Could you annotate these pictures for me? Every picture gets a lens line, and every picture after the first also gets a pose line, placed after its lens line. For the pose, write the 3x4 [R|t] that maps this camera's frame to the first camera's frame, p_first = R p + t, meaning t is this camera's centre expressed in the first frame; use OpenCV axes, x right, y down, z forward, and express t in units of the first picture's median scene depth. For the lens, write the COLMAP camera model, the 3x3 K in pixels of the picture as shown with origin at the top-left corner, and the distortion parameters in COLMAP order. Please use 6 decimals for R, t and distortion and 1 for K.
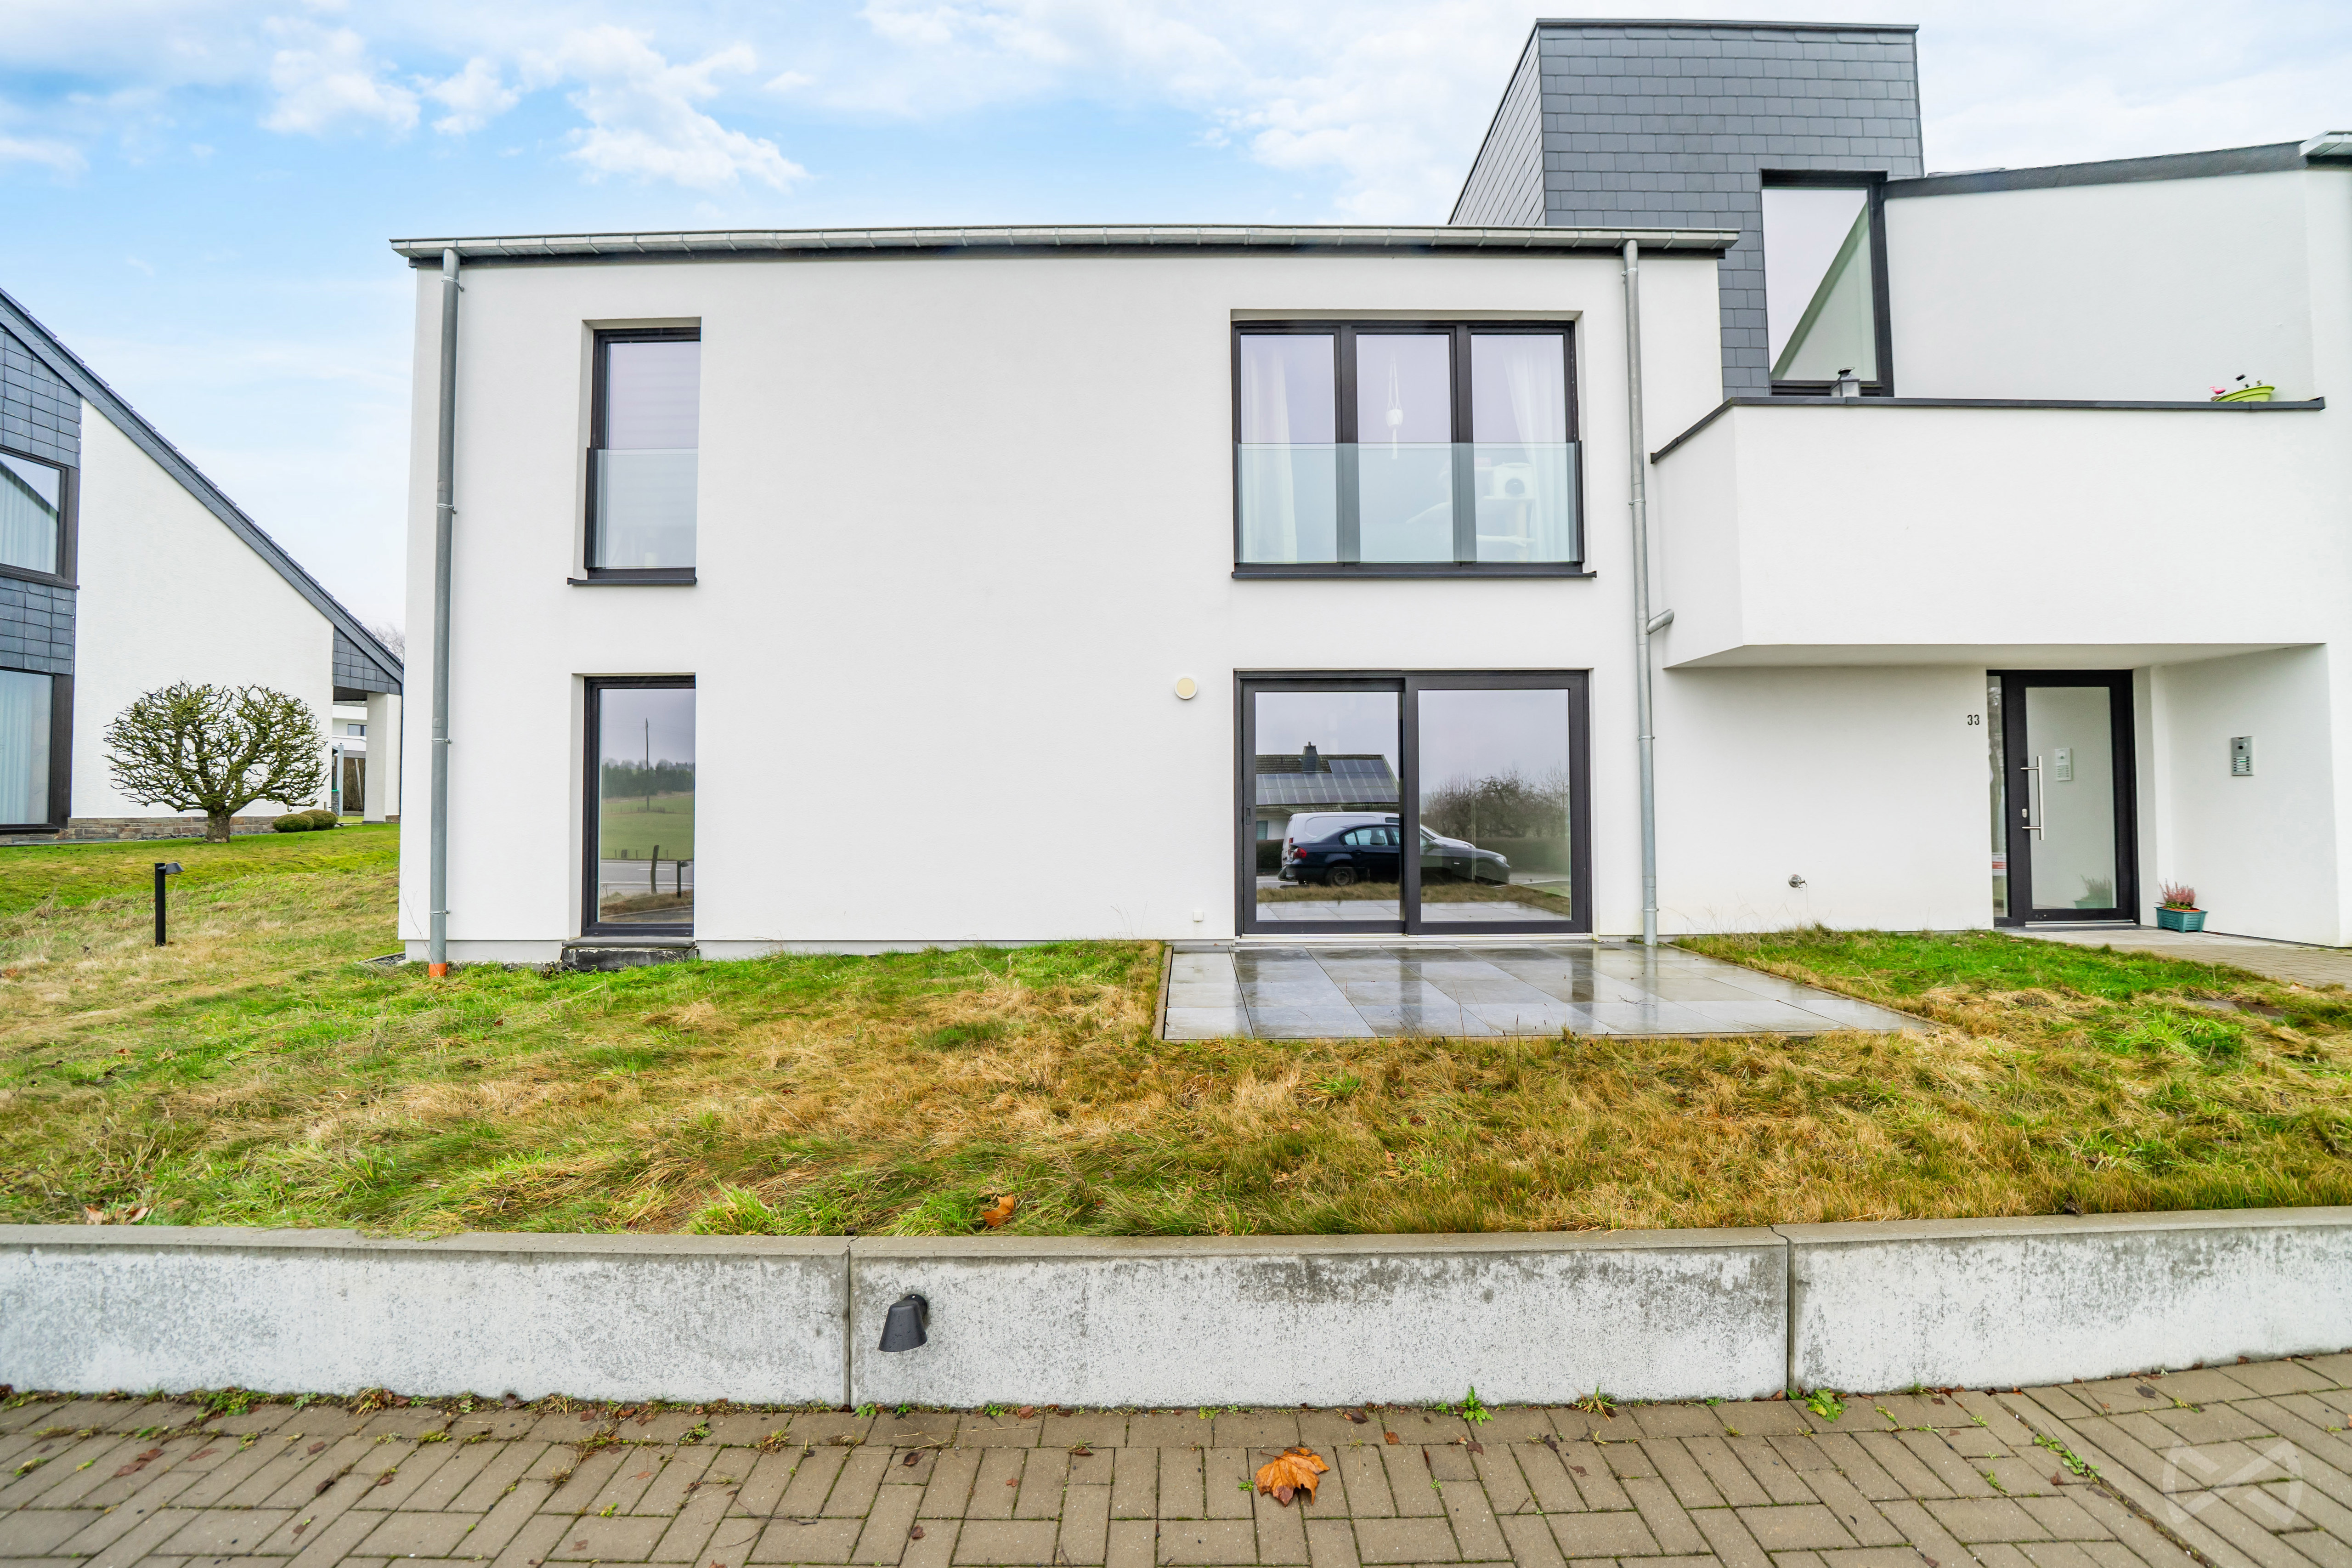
lens RADIAL K [[828.0, 0, 1184.7], [0, 828.0, 776.8], [0, 0, 1]] dist [-0.002926, -0.000003]
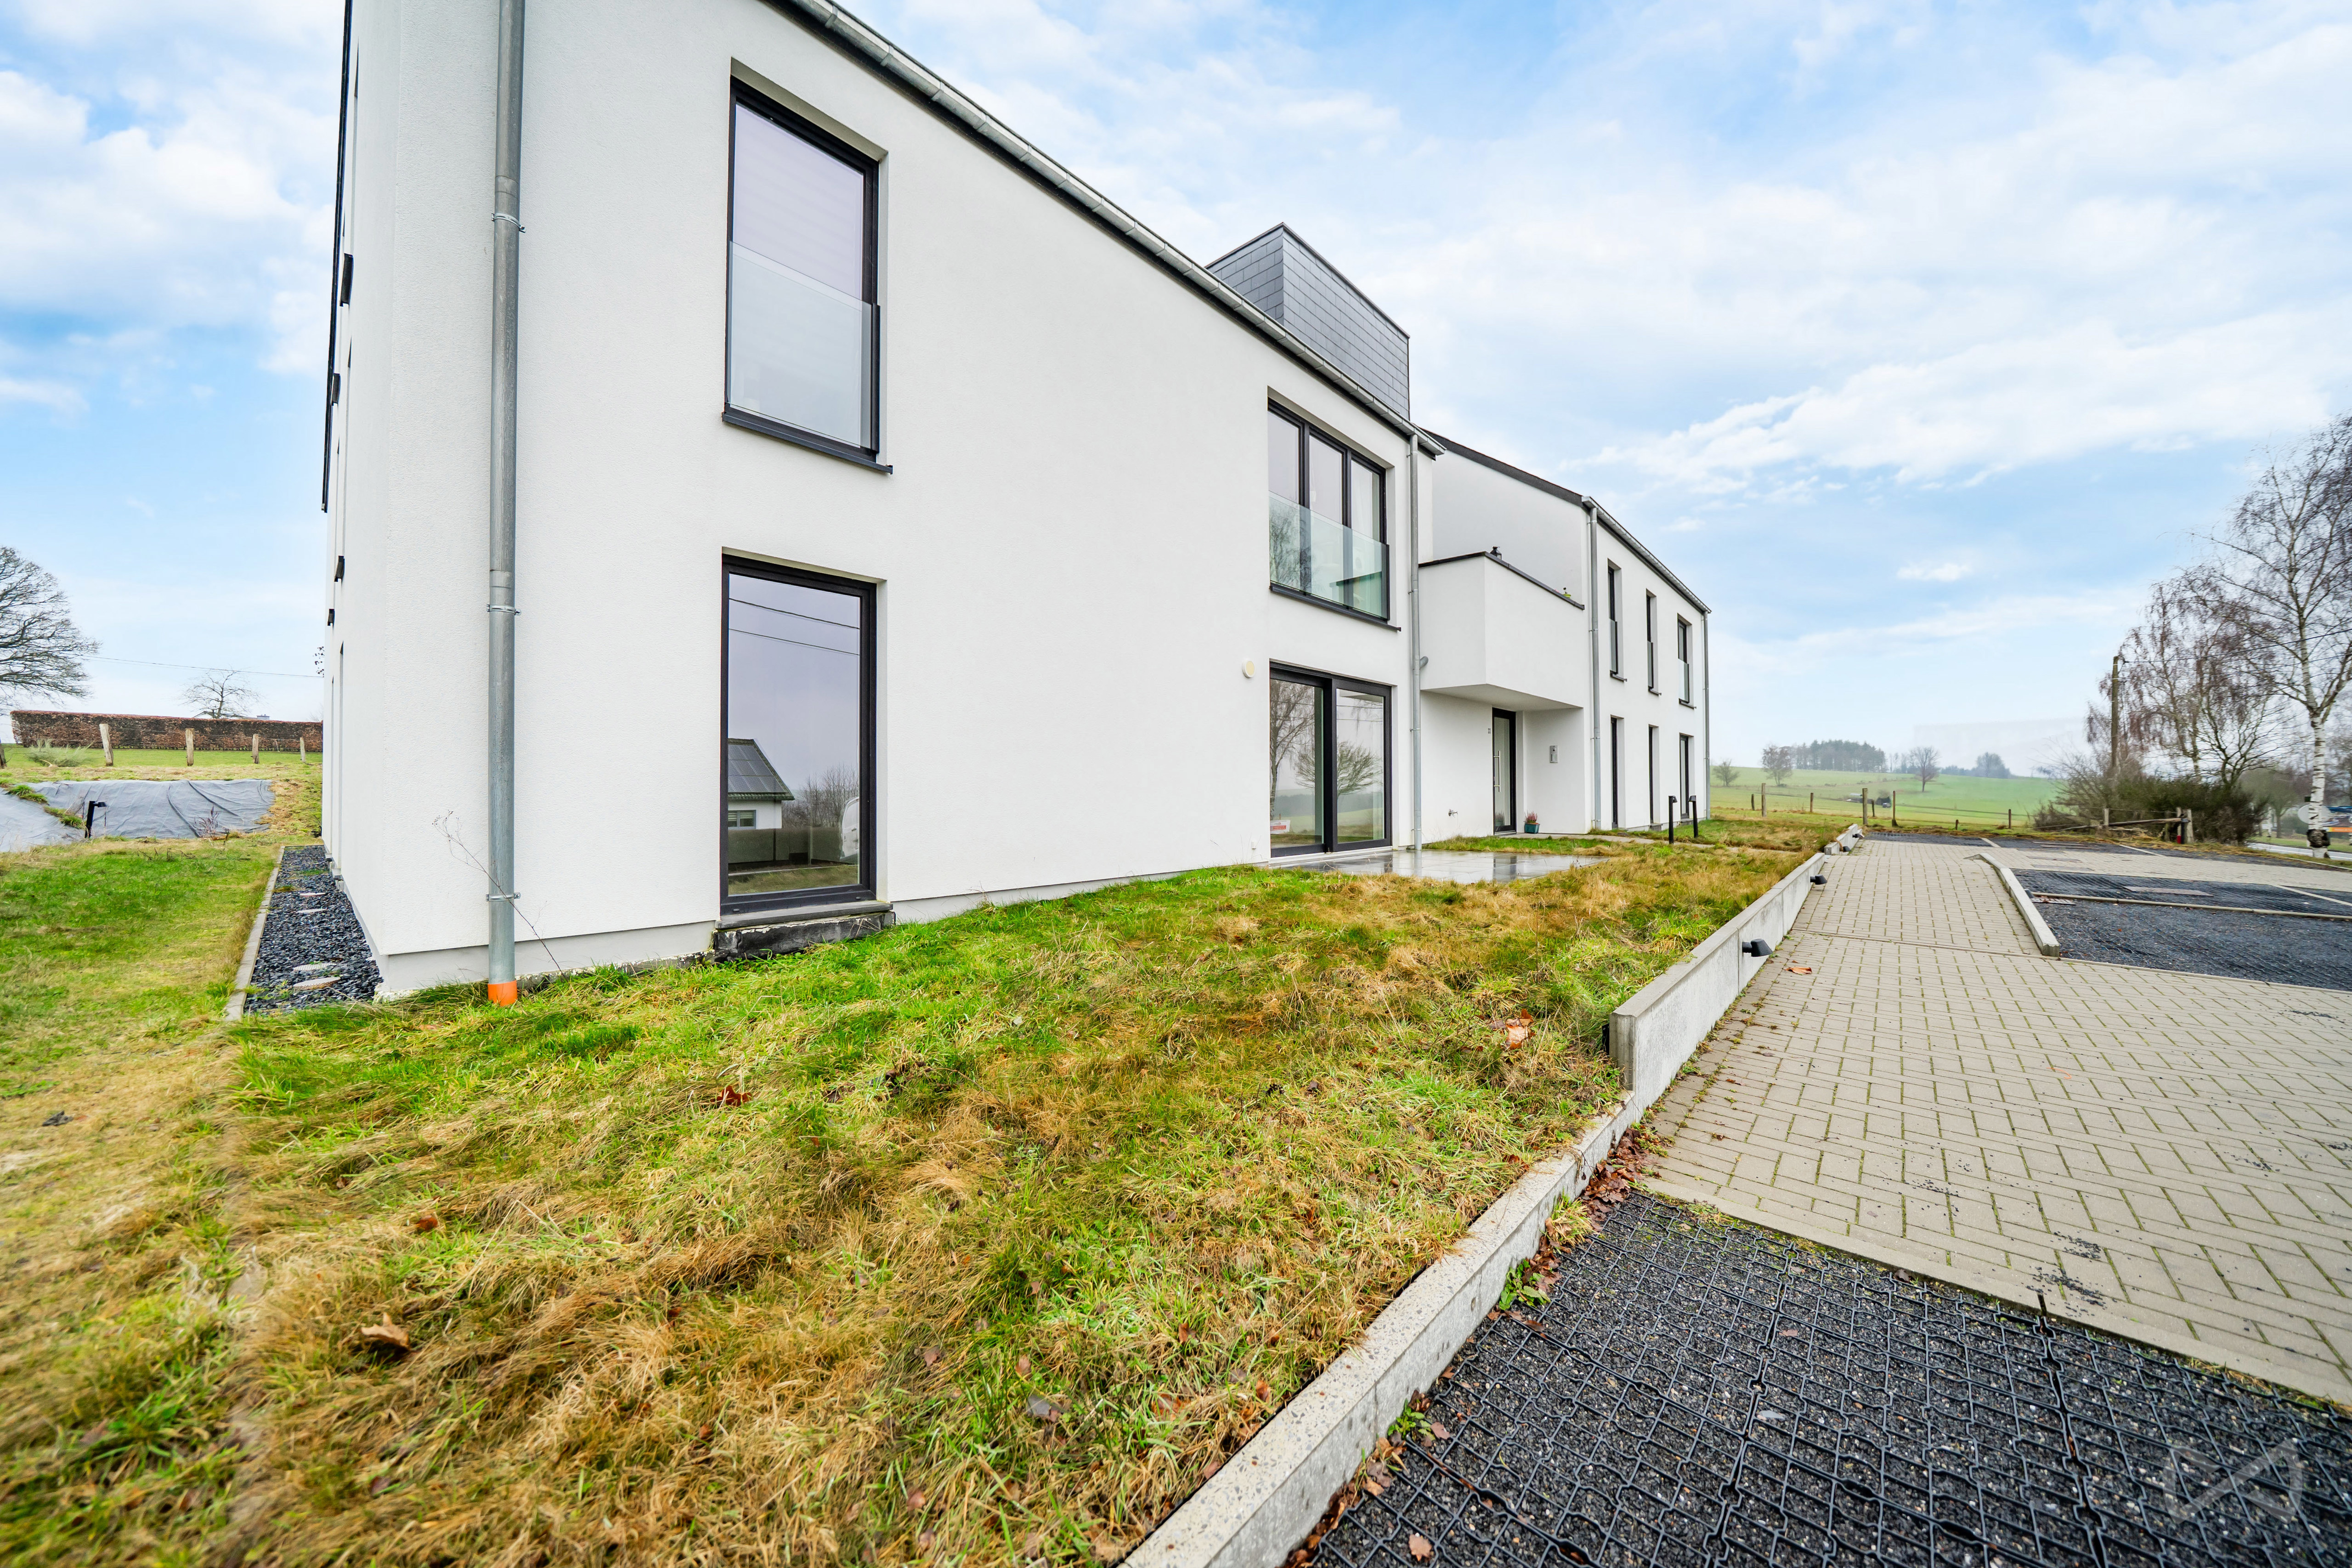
lens RADIAL K [[828.0, 0, 1185.6], [0, 828.0, 787.8], [0, 0, 1]] dist [-0.002926, -0.000003]
pose [[0.658379, 0.007841, 0.752645, -1.026490], [-0.021439, 0.999735, 0.008339, 0.067492], [-0.752381, -0.021626, 0.658373, 0.223247]]
